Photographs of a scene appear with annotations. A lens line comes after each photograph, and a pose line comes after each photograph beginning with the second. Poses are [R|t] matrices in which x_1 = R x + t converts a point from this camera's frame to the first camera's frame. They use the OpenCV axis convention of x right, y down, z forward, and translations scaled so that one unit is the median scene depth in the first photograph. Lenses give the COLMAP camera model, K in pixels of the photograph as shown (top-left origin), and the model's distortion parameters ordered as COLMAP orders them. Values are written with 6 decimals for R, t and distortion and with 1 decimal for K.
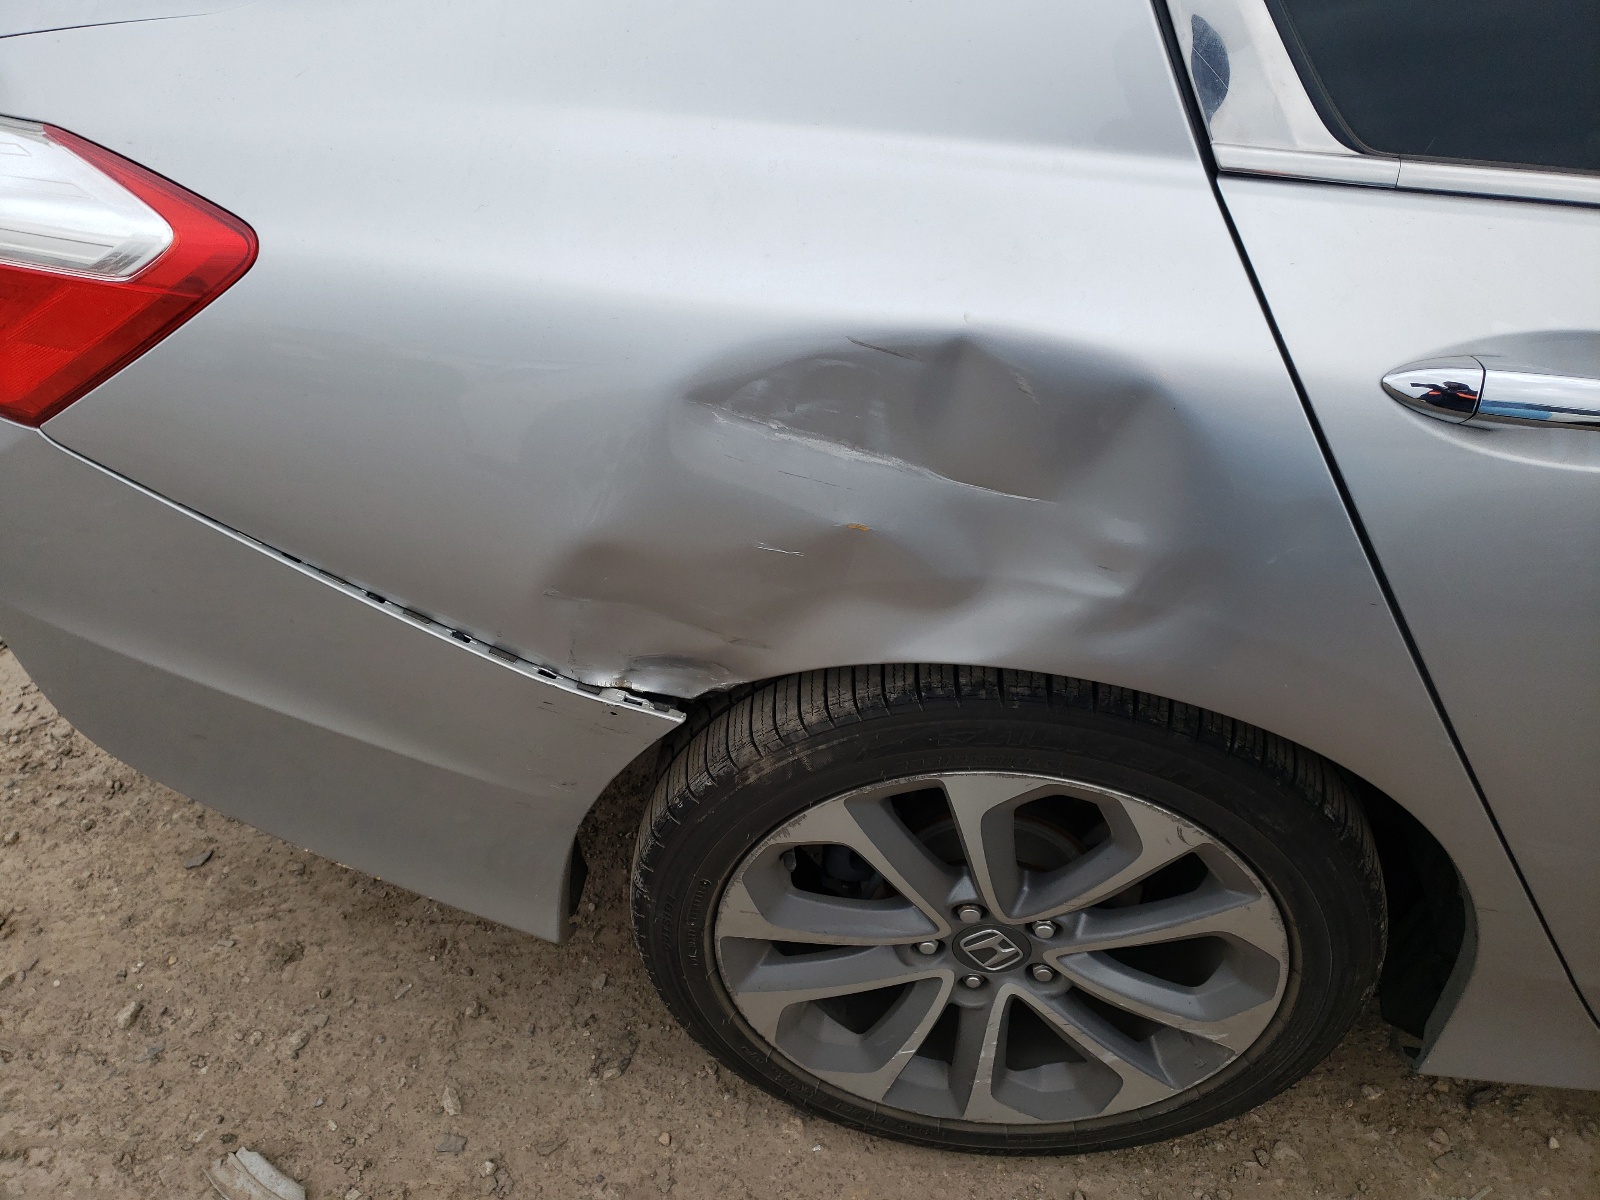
lens RADIAL K [[1239.3, 0, 800.0], [0, 1239.3, 600.0], [0, 0, 1]] dist [-0.003393, -0.002844]
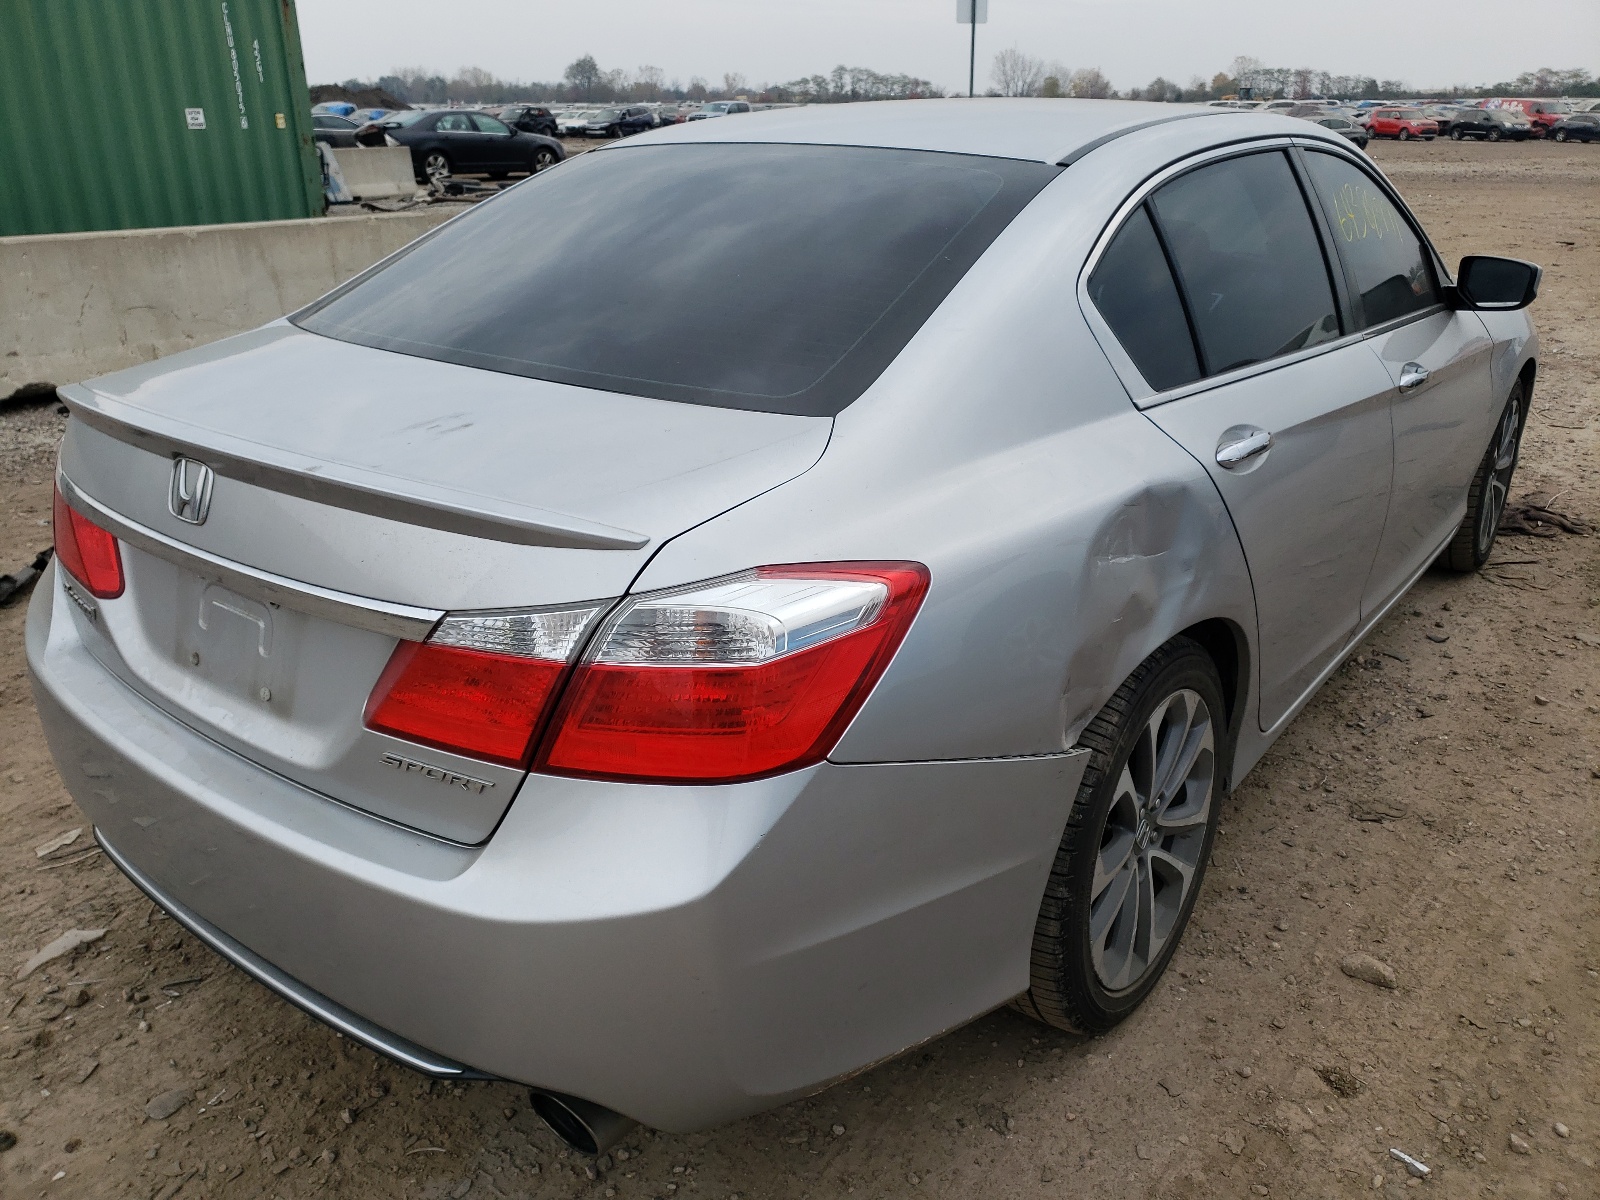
lens RADIAL K [[1239.3, 0, 800.0], [0, 1239.3, 600.0], [0, 0, 1]] dist [-0.003393, -0.002844]
pose [[0.513745, -0.310953, 0.799609, -1.839758], [0.555443, 0.830869, -0.033761, -0.279307], [-0.653872, 0.461482, 0.599572, 0.107023]]
